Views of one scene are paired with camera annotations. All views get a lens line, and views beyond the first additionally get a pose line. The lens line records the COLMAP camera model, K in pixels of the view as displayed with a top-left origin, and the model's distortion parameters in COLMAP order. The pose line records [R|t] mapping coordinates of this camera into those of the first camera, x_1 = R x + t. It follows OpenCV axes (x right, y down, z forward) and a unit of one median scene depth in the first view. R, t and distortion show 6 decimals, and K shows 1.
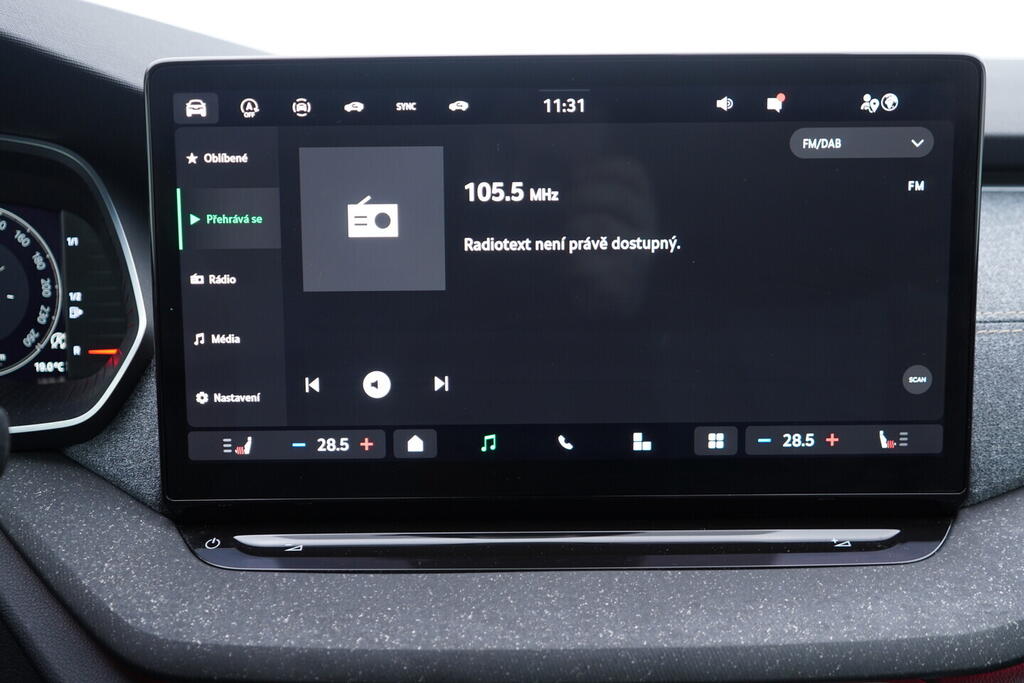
lens RADIAL K [[1048.5, 0, 512.0], [0, 1048.5, 341.5], [0, 0, 1]] dist [-0.007611, 0.029696]
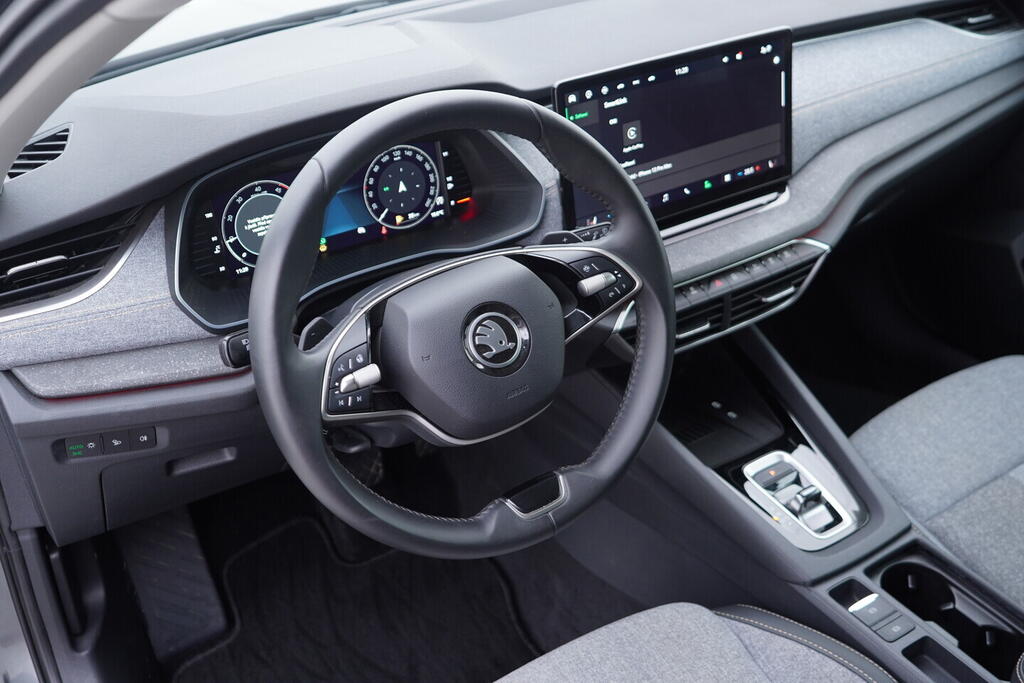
lens RADIAL K [[1048.5, 0, 512.0], [0, 1048.5, 341.5], [0, 0, 1]] dist [-0.007611, 0.029696]
pose [[0.842633, -0.302292, 0.445633, -1.765761], [0.161566, 0.931362, 0.326283, -0.533744], [-0.513678, -0.202938, 0.833637, -1.206028]]
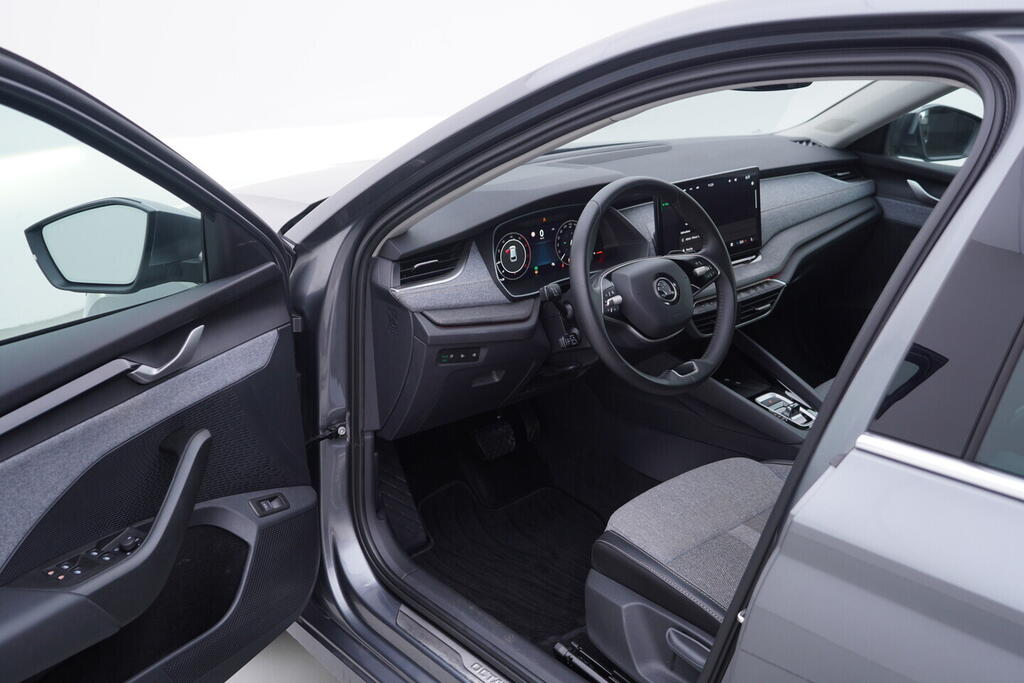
lens RADIAL K [[1048.5, 0, 512.0], [0, 1048.5, 341.5], [0, 0, 1]] dist [-0.007611, 0.029696]
pose [[0.756742, -0.216833, 0.616705, -4.117213], [0.152719, 0.975922, 0.155736, -0.430649], [-0.635625, -0.023669, 0.771635, -2.439523]]
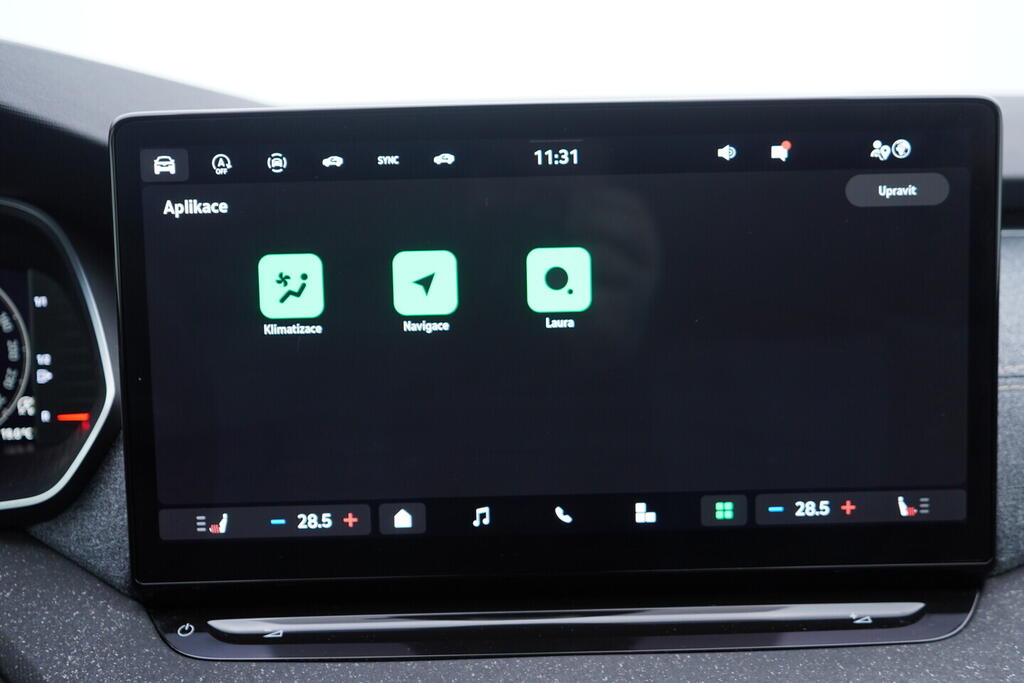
lens RADIAL K [[1048.5, 0, 512.0], [0, 1048.5, 341.5], [0, 0, 1]] dist [-0.007611, 0.029696]
pose [[0.999878, -0.014671, 0.005358, 0.002554], [0.014816, 0.999497, -0.028043, -0.033815], [-0.004944, 0.028119, 0.999592, 0.064409]]
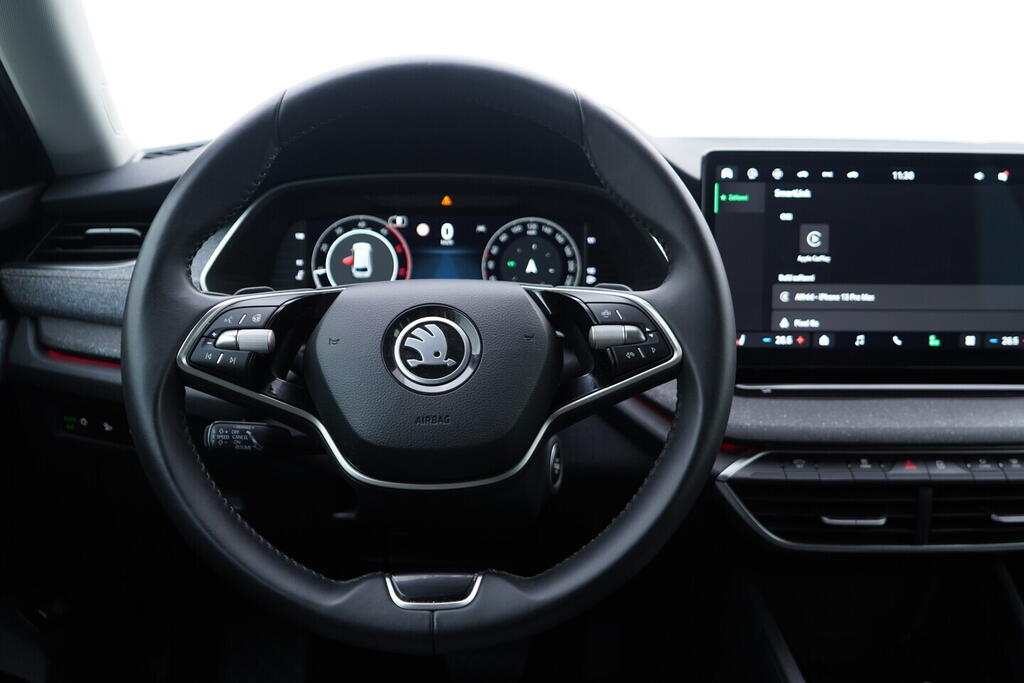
lens RADIAL K [[1048.5, 0, 512.0], [0, 1048.5, 341.5], [0, 0, 1]] dist [-0.007611, 0.029696]
pose [[0.999057, 0.012312, 0.041630, -0.806081], [-0.011065, 0.999487, -0.030040, 0.173861], [-0.041978, 0.029551, 0.998681, -1.027200]]
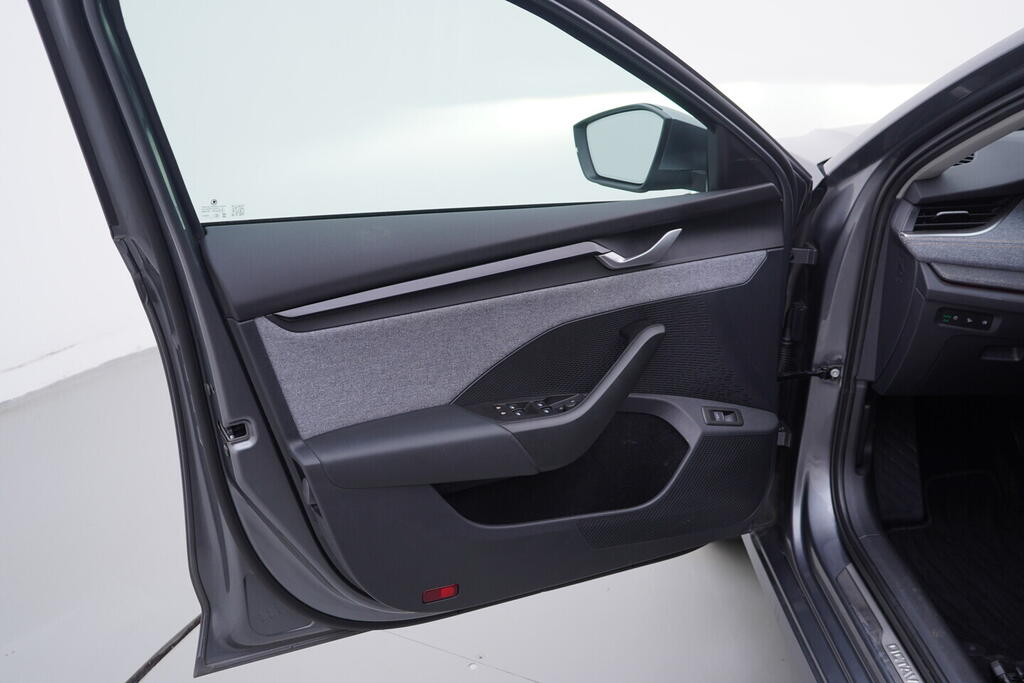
lens RADIAL K [[1048.5, 0, 512.0], [0, 1048.5, 341.5], [0, 0, 1]] dist [-0.007611, 0.029696]
pose [[0.999473, -0.021385, 0.024422, -3.393990], [0.017847, 0.990427, 0.136880, -0.210031], [-0.027115, -0.136372, 0.990287, -2.814264]]
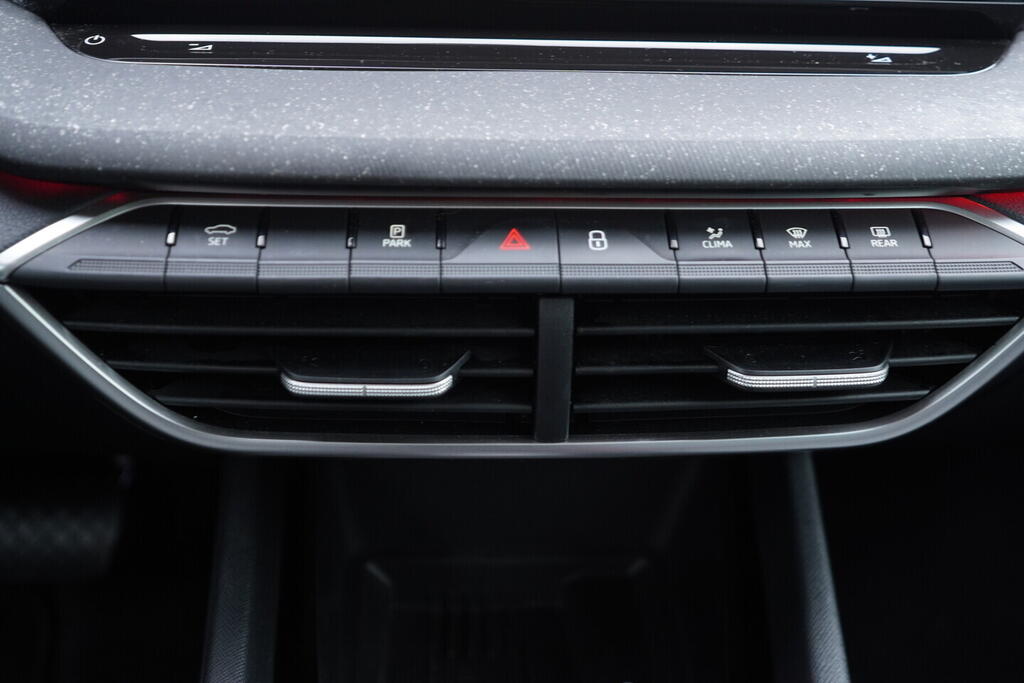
lens RADIAL K [[1048.5, 0, 512.0], [0, 1048.5, 341.5], [0, 0, 1]] dist [-0.007611, 0.029696]
pose [[0.997890, 0.008394, 0.064384, -0.024195], [-0.020627, 0.981223, 0.191773, 0.266641], [-0.061565, -0.192696, 0.979325, 0.177827]]
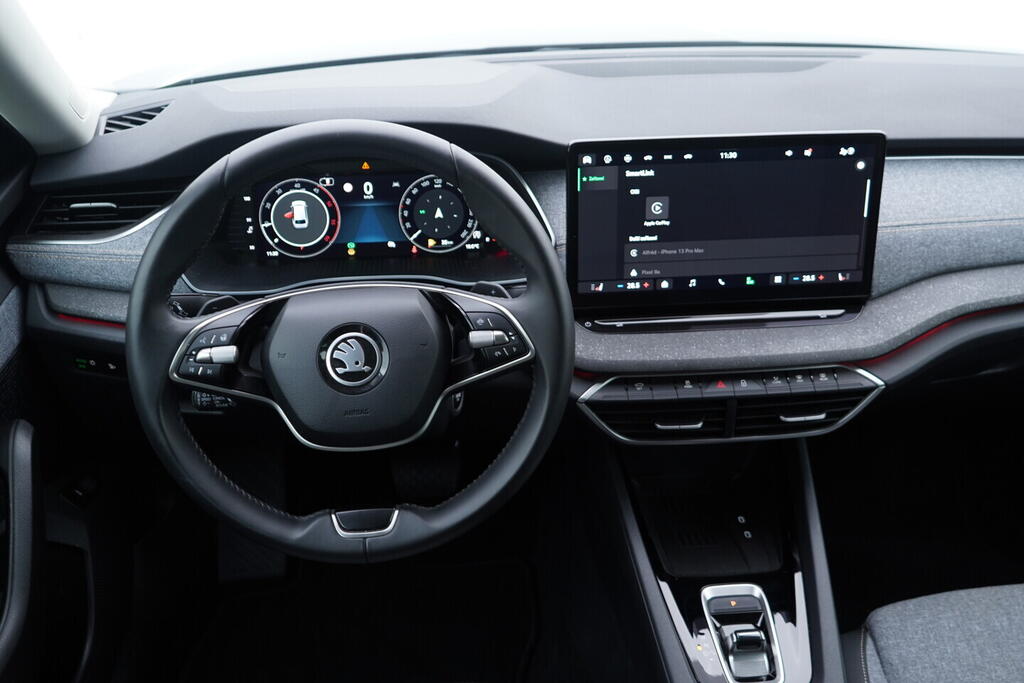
lens RADIAL K [[1048.5, 0, 512.0], [0, 1048.5, 341.5], [0, 0, 1]] dist [-0.007611, 0.029696]
pose [[0.996835, -0.036512, 0.070624, -0.683804], [0.017937, 0.968690, 0.247624, -0.431274], [-0.077454, -0.245573, 0.966279, -1.576126]]
